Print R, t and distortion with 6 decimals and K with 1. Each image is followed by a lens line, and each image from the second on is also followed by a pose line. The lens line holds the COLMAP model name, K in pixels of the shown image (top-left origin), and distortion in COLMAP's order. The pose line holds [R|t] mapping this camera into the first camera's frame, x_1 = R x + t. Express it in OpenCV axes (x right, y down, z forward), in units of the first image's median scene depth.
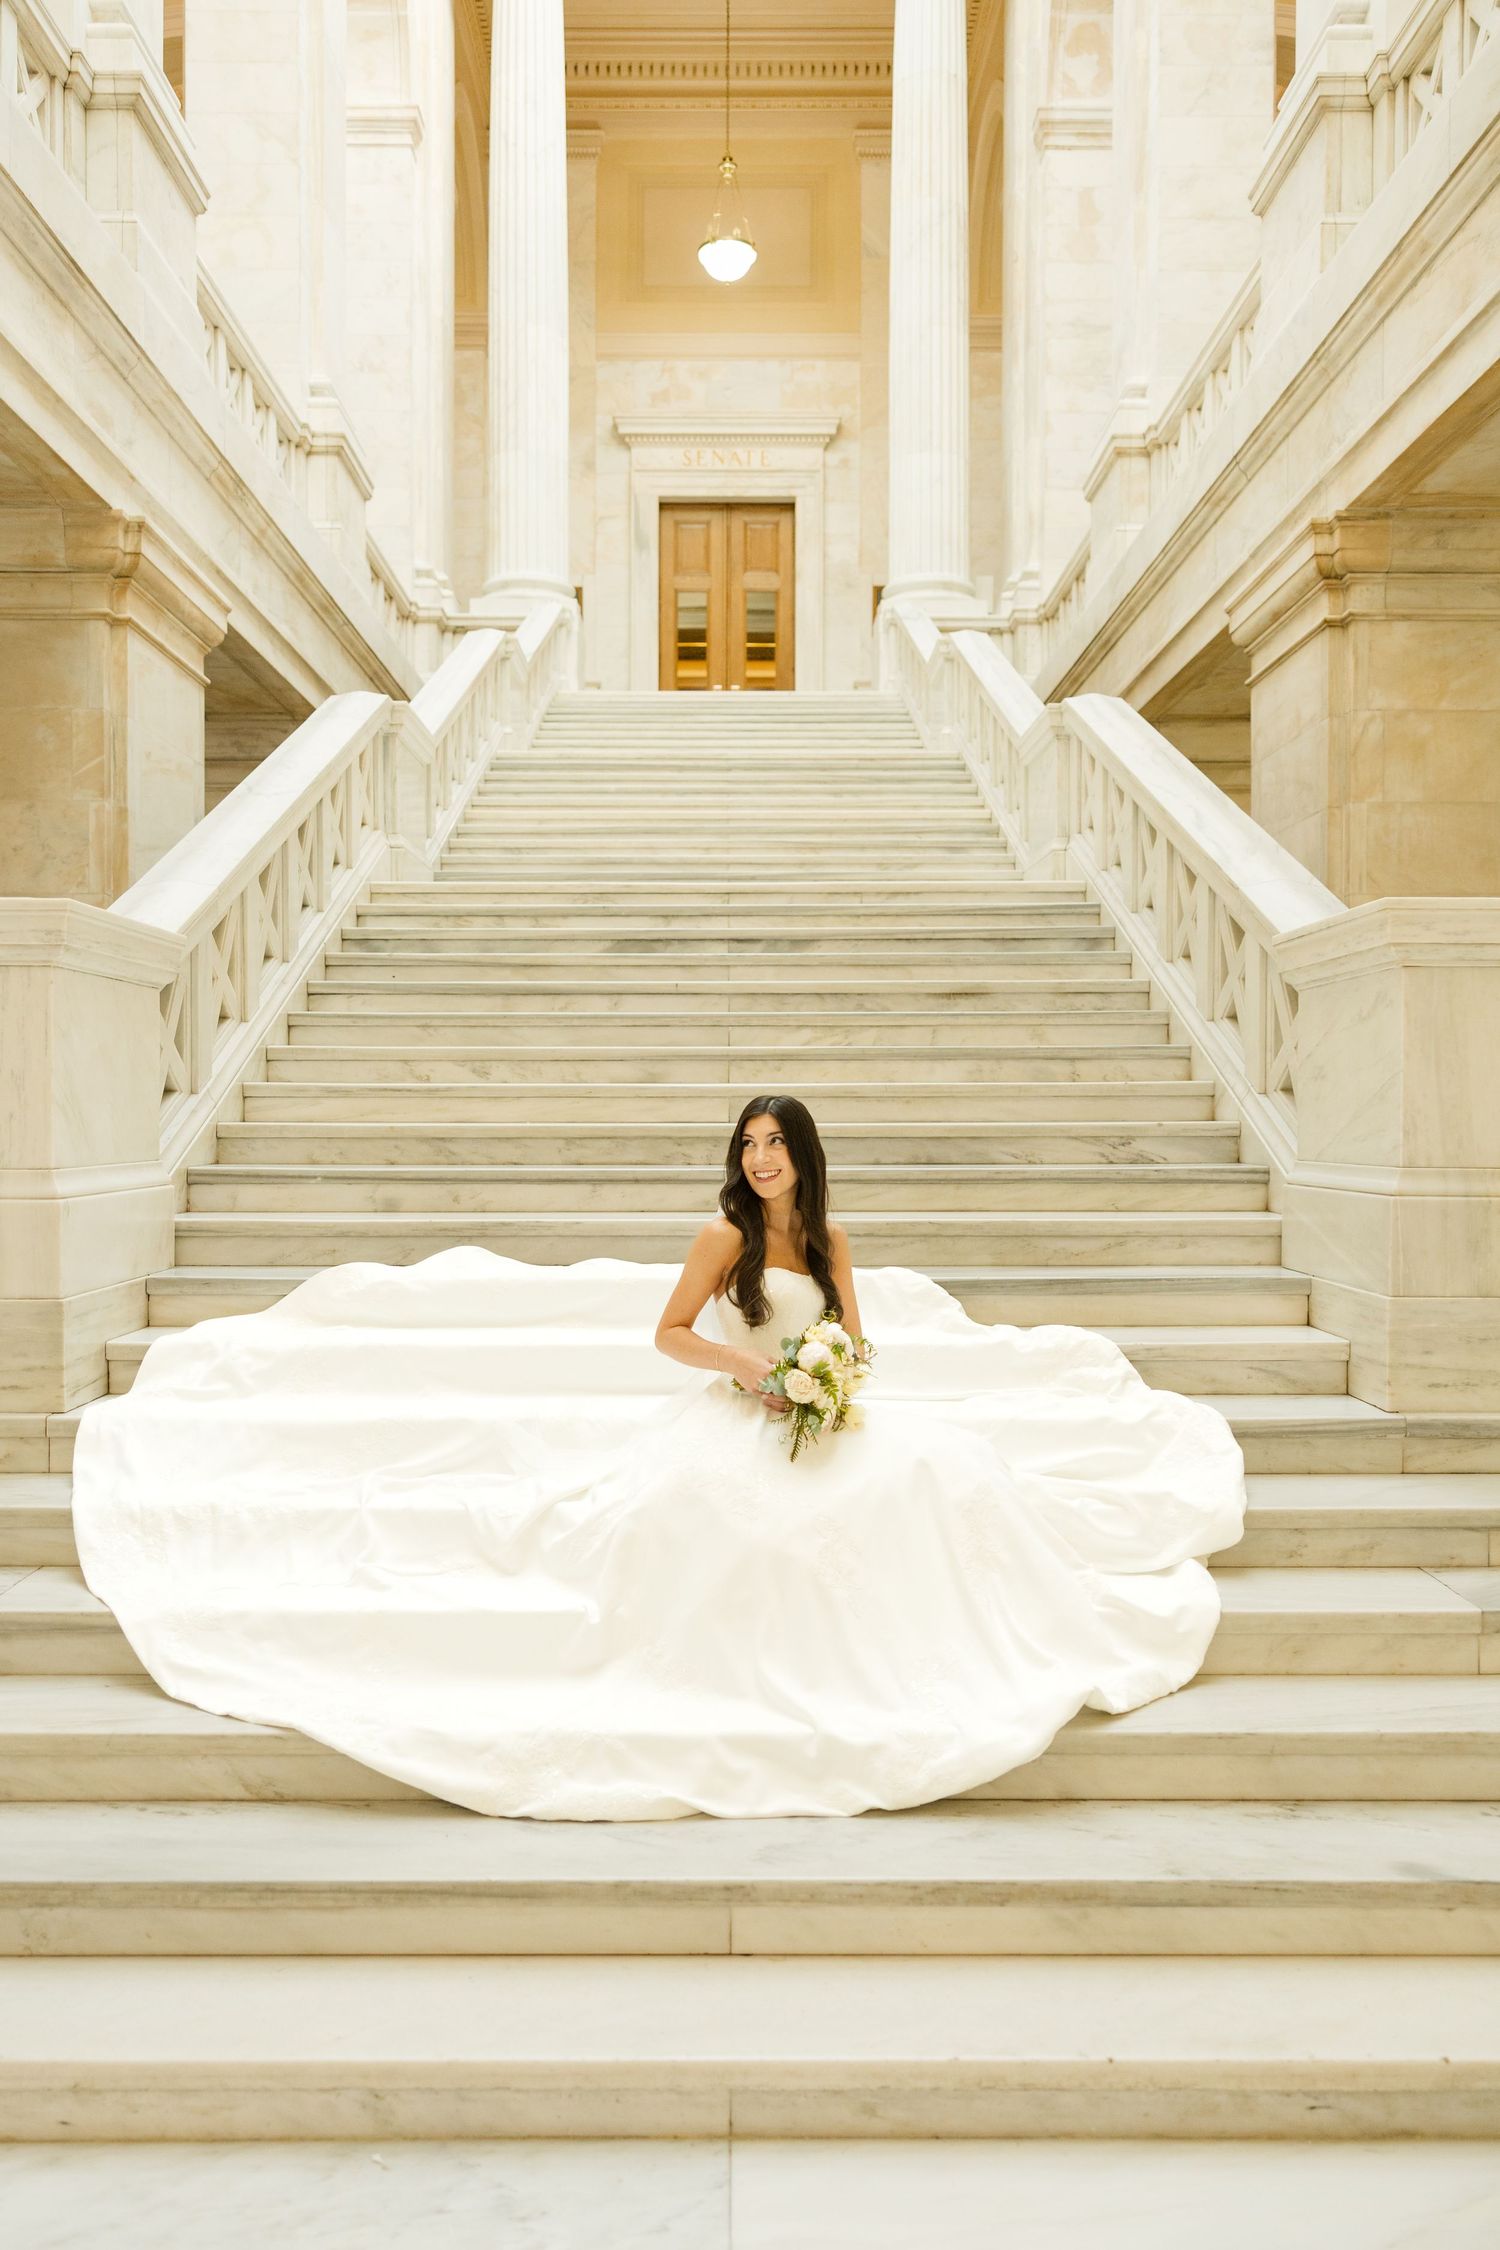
lens RADIAL K [[1909.5, 0, 740.5], [0, 1909.5, 1138.2], [0, 0, 1]] dist [0.012444, -0.006453]
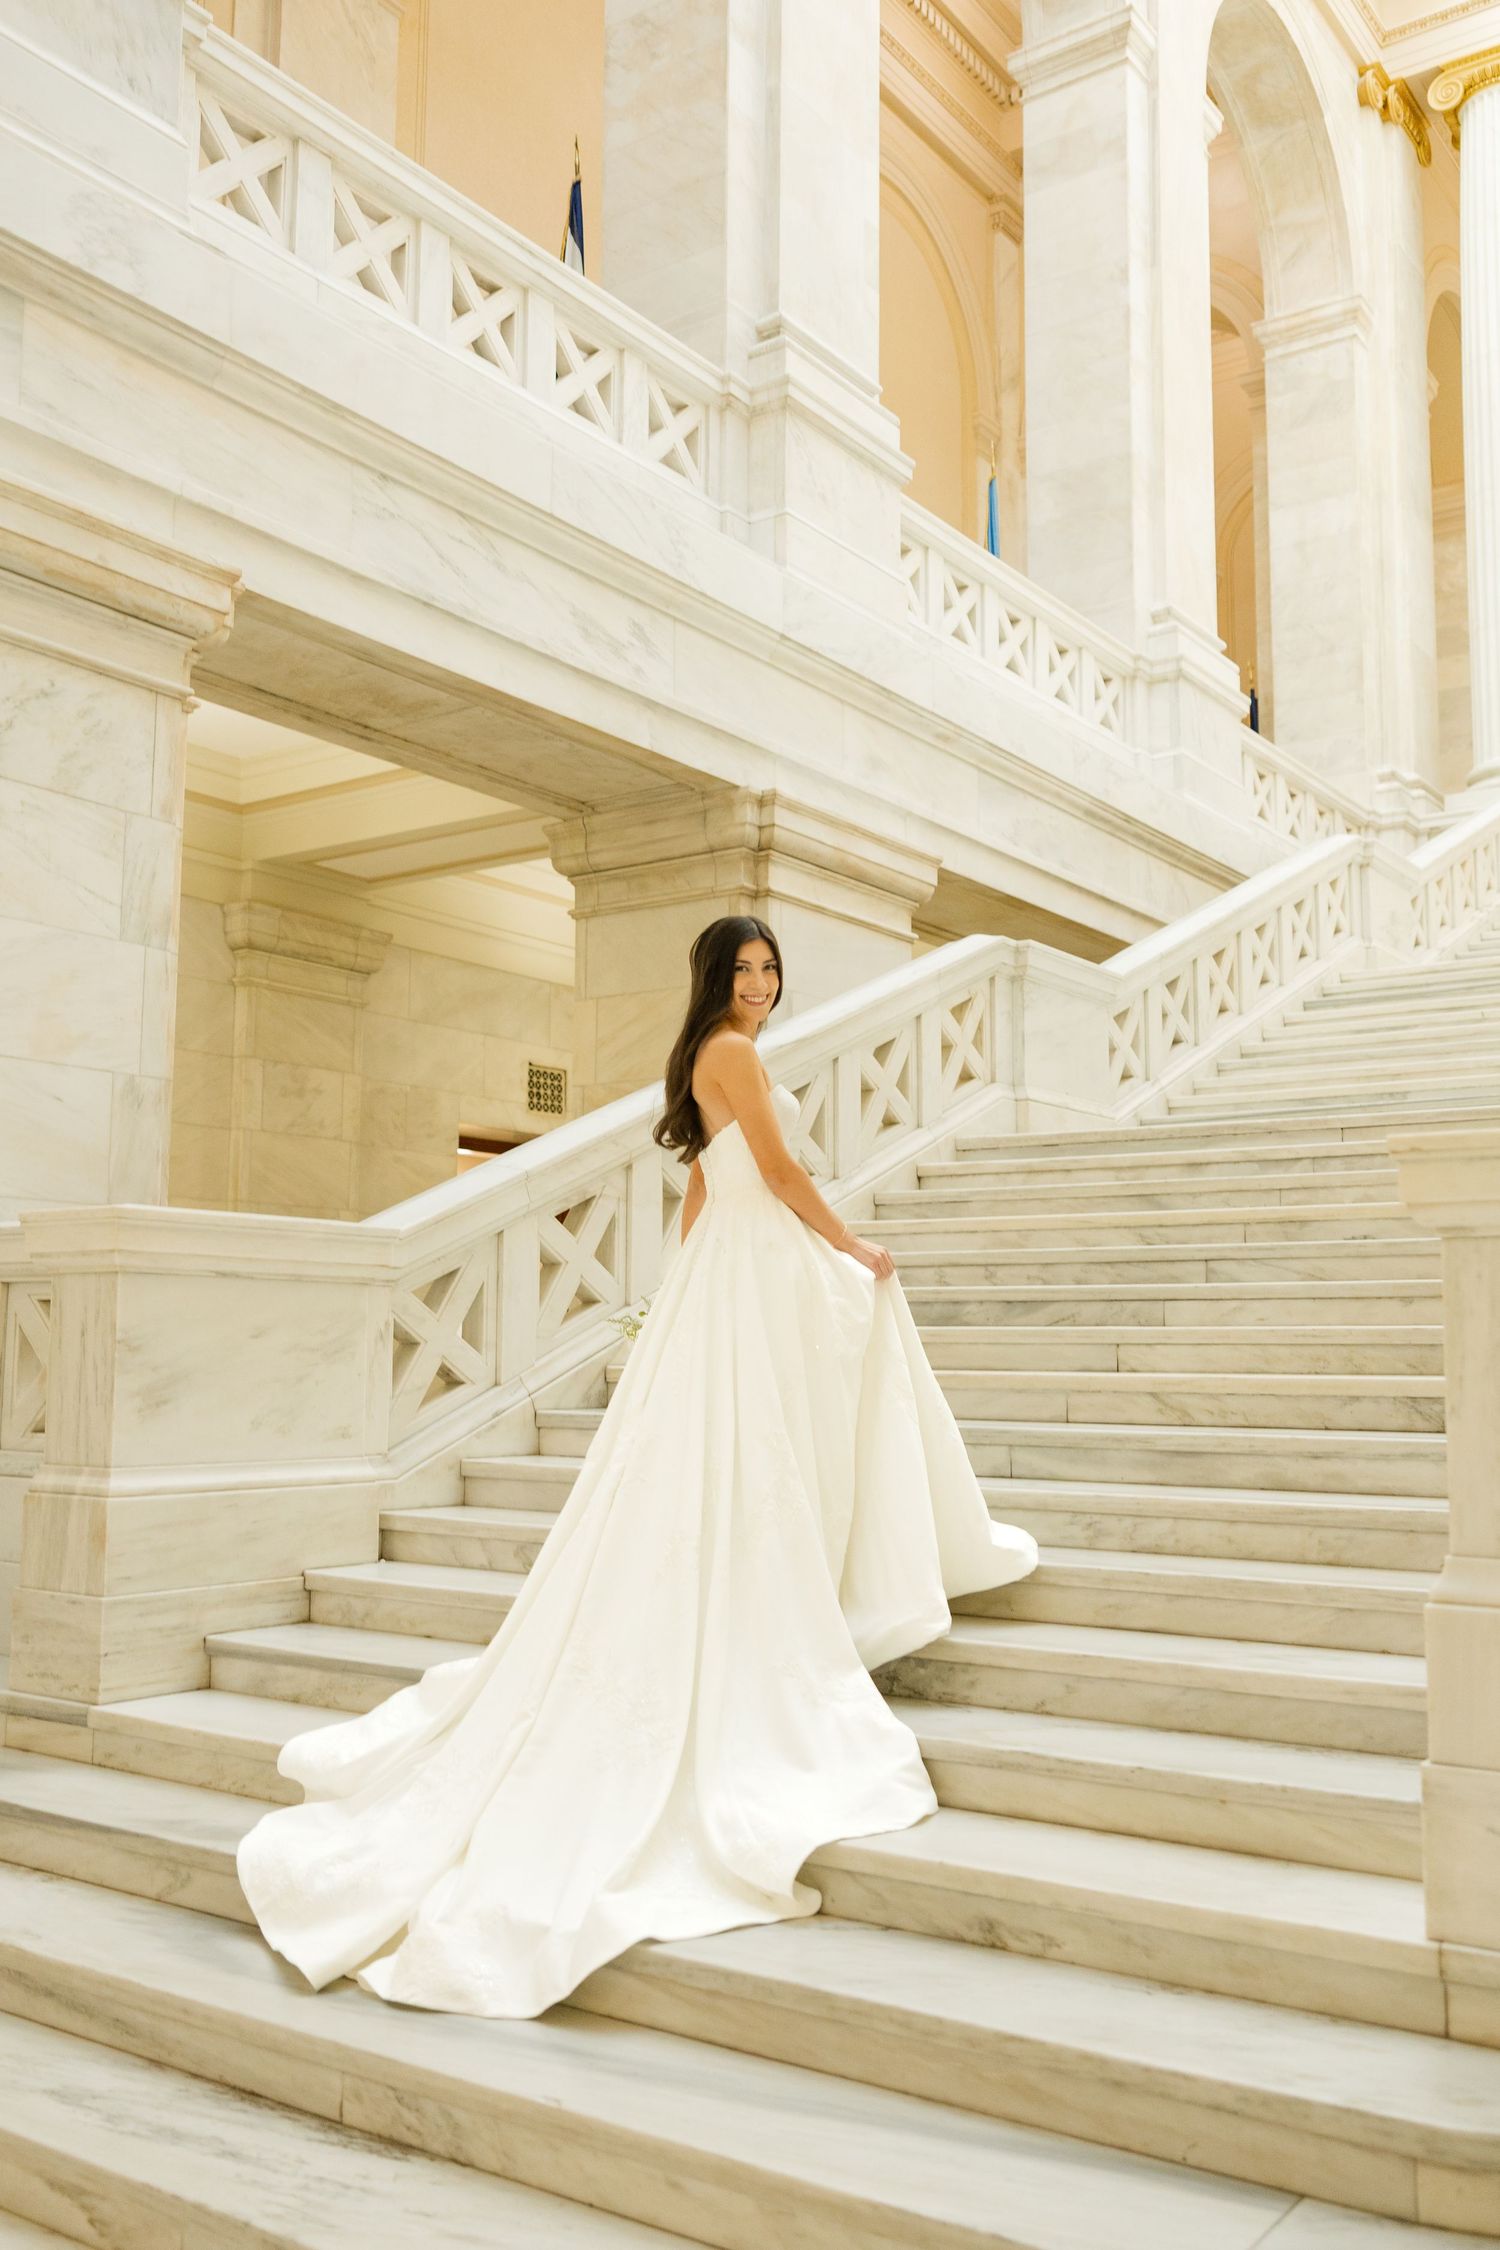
lens RADIAL K [[2013.5, 0, 724.5], [0, 2013.5, 1124.9], [0, 0, 1]] dist [-0.016131, 0.026433]
pose [[0.804682, -0.060485, -0.590617, 0.370899], [-0.016720, 0.992094, -0.124381, -0.024376], [0.593471, 0.109962, 0.797309, 0.206590]]
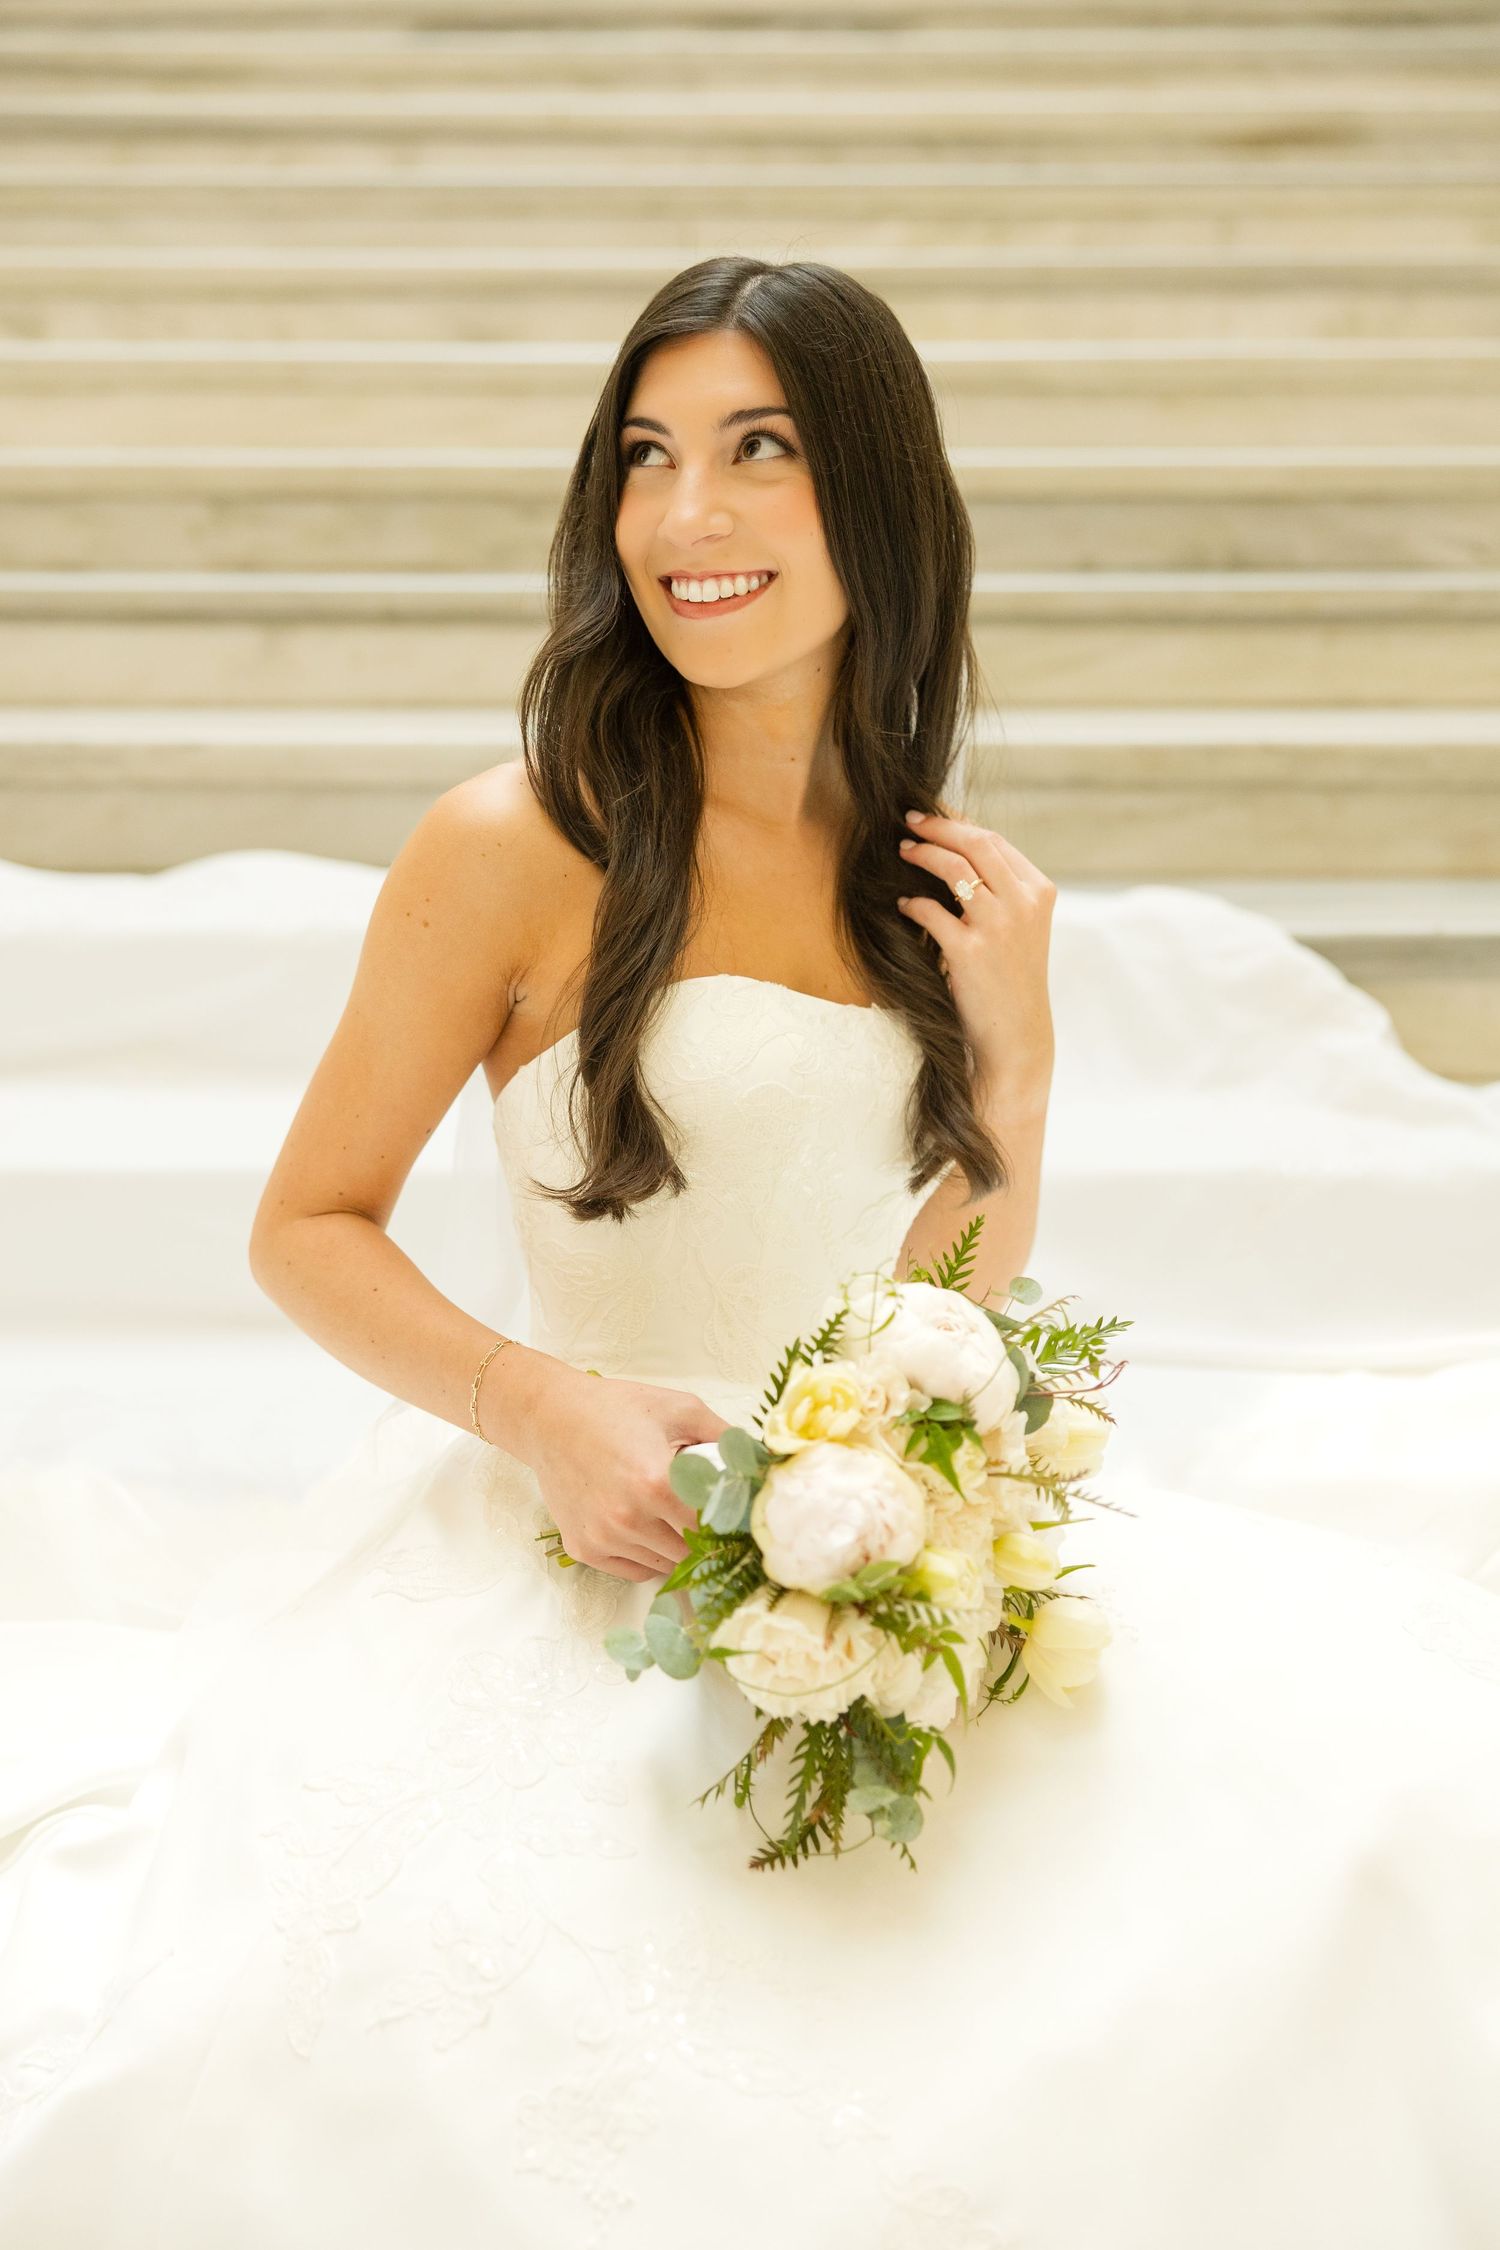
lens RADIAL K [[2932.5, 0, 753.4], [0, 2932.5, 1251.3], [0, 0, 1]] dist [-0.017065, 0.301534]
pose [[0.999957, 0.002625, -0.008930, 0.013202], [-0.000578, 0.975061, 0.221936, 0.013752], [0.009290, -0.221921, 0.975020, 0.390491]]
